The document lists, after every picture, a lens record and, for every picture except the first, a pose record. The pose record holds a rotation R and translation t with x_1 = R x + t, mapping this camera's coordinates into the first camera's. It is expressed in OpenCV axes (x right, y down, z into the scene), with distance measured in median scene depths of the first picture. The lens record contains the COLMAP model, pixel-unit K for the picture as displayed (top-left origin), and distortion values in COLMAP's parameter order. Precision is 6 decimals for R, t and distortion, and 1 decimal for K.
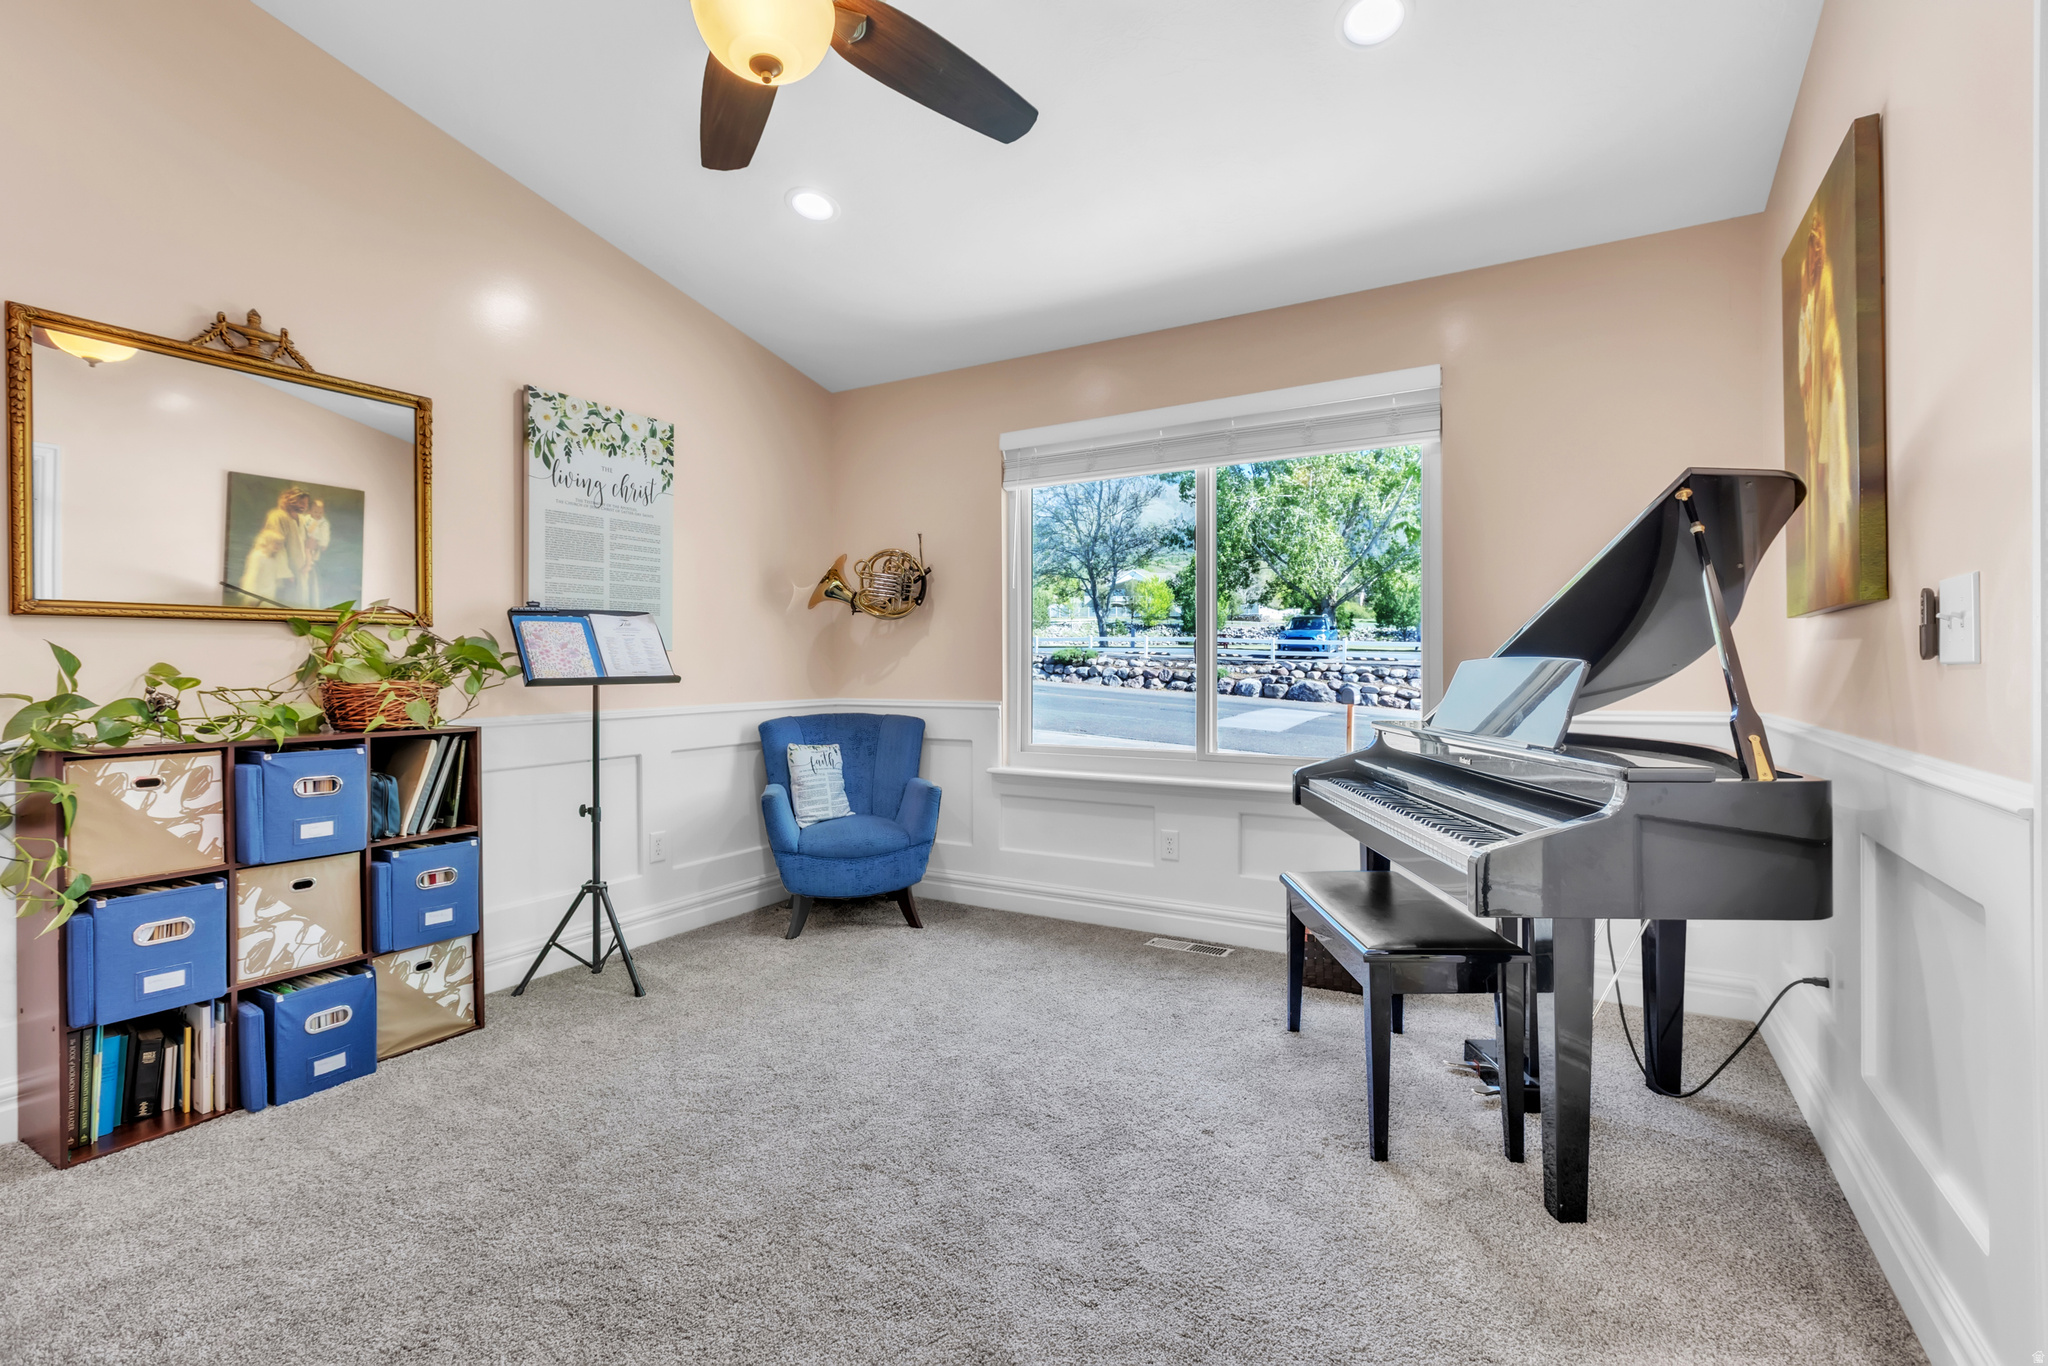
lens RADIAL K [[916.5, 0, 1014.1], [0, 916.5, 670.3], [0, 0, 1]] dist [0.004687, 0.000543]
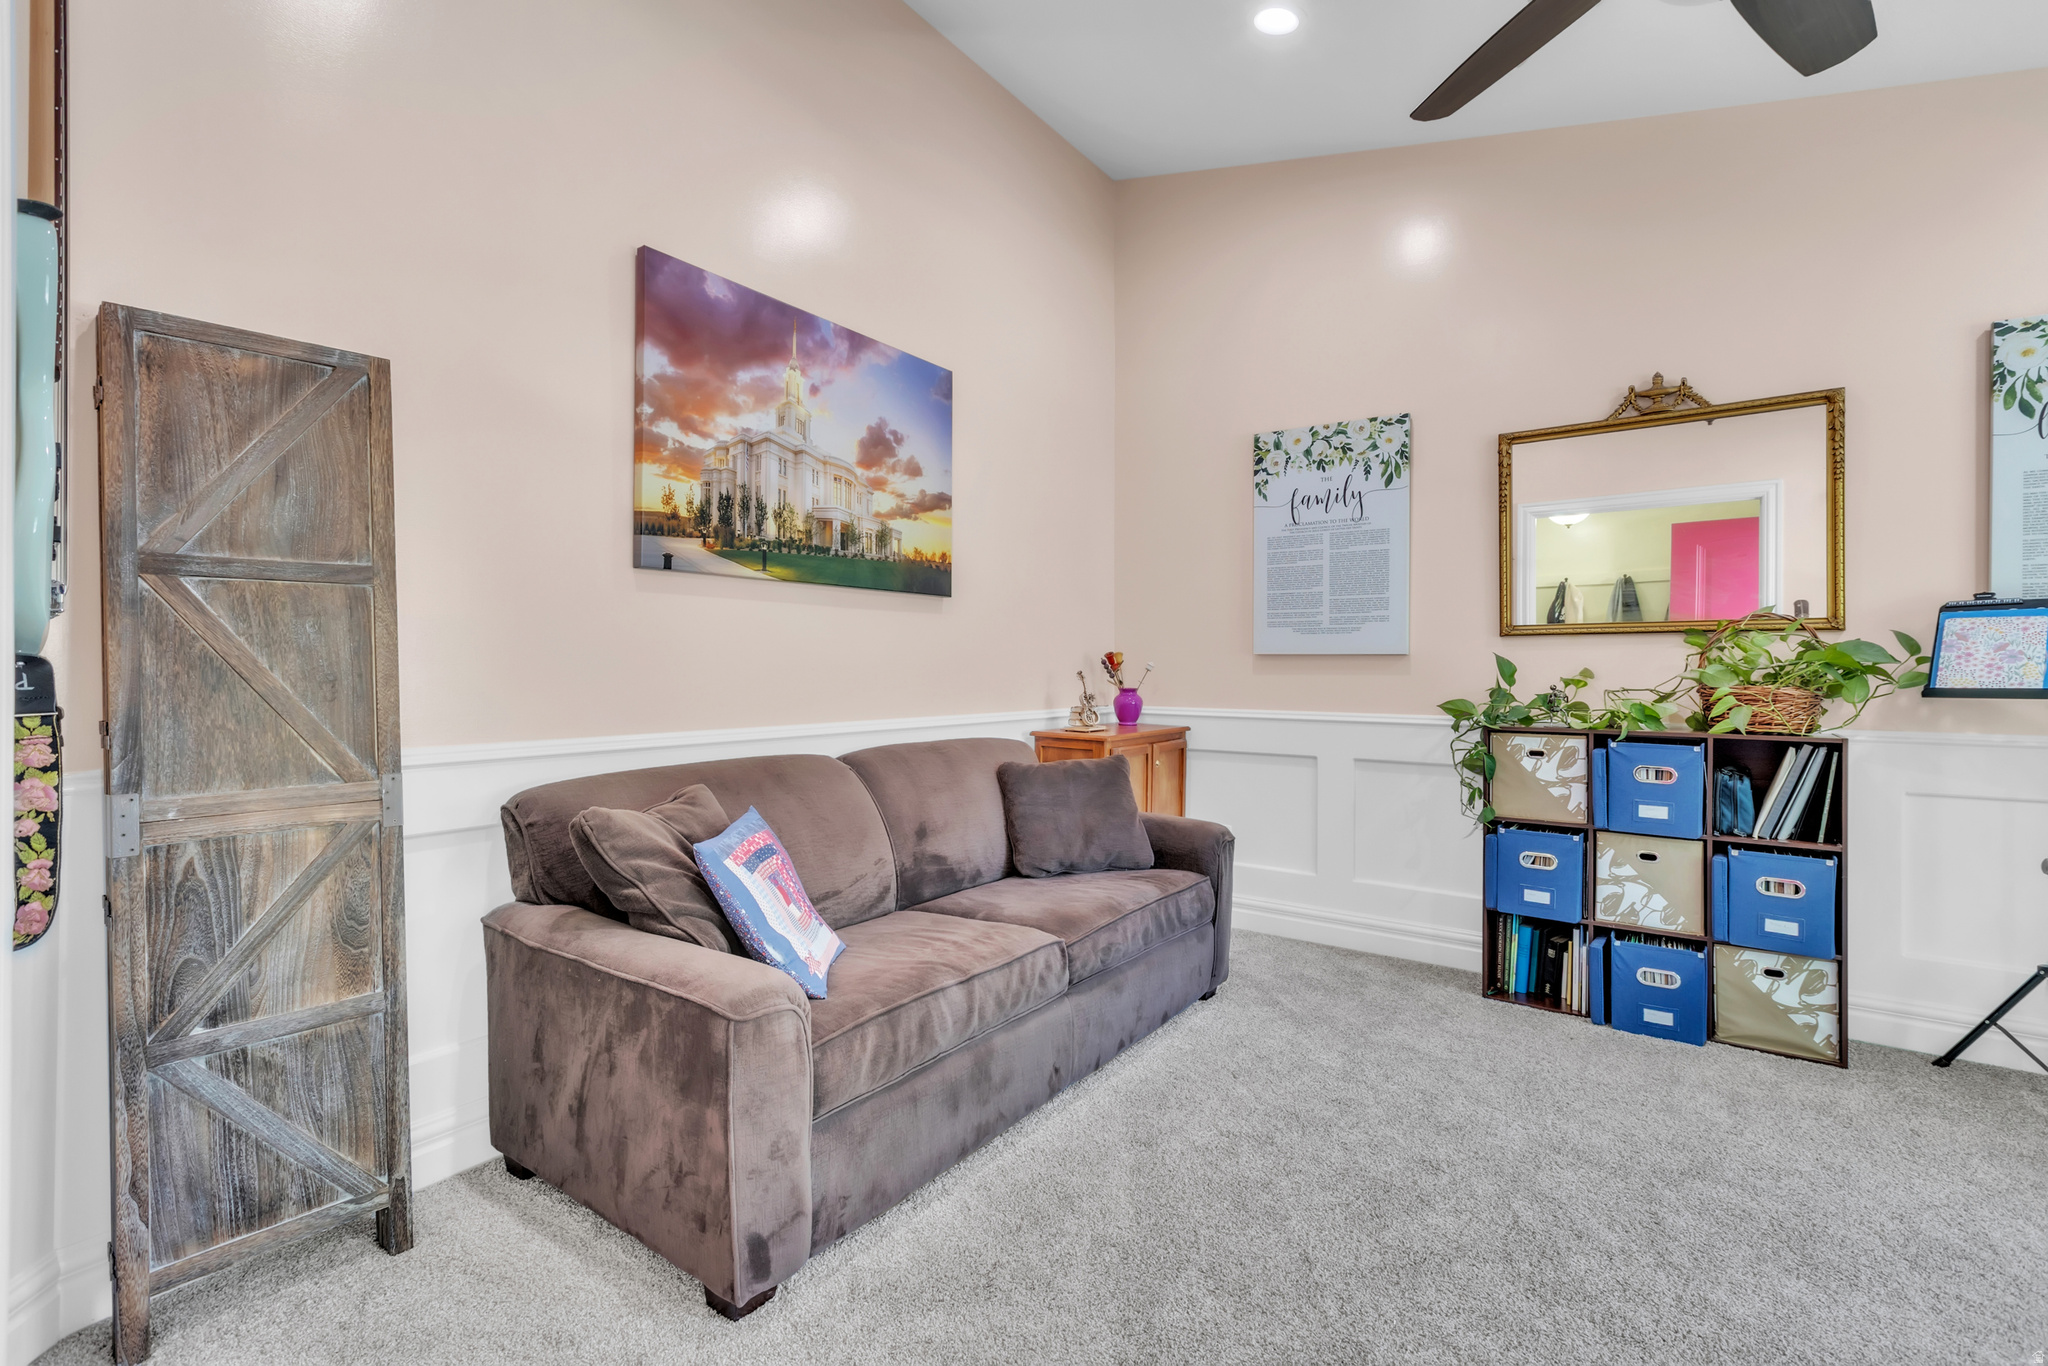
lens RADIAL K [[916.5, 0, 1015.8], [0, 916.5, 670.7], [0, 0, 1]] dist [0.004687, 0.000543]
pose [[-0.093078, 0.009195, -0.995616, 0.452498], [-0.008047, 0.999918, 0.009988, -0.009844], [0.995626, 0.008941, -0.092997, 0.290053]]
